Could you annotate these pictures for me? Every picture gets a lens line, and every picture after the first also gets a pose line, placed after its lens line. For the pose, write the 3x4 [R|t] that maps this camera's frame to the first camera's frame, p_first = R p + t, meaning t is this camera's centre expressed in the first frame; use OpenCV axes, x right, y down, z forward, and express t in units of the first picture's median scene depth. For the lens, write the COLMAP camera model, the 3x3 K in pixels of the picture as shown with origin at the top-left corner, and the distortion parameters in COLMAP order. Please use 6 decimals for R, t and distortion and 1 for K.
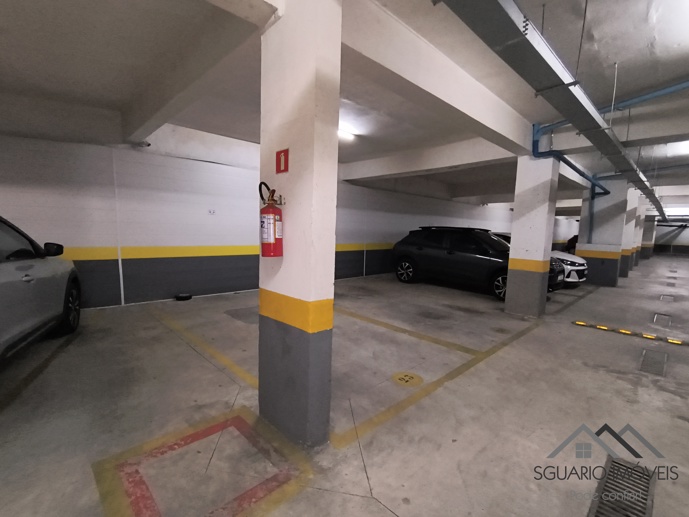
lens RADIAL K [[322.0, 0, 343.1], [0, 322.0, 260.4], [0, 0, 1]] dist [-0.000669, -0.001039]
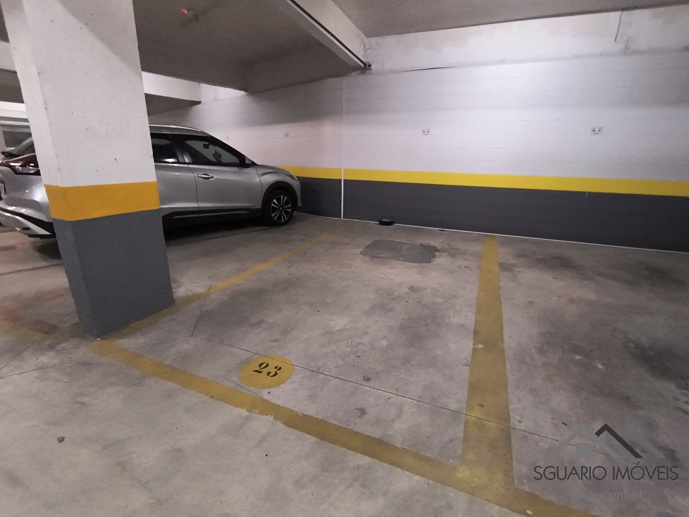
lens RADIAL K [[322.0, 0, 344.7], [0, 322.0, 260.6], [0, 0, 1]] dist [-0.000669, -0.001039]
pose [[0.395463, 0.251482, -0.883383, 0.608177], [-0.103795, 0.967861, 0.229065, 0.018830], [0.912598, 0.001104, 0.408856, 0.743503]]
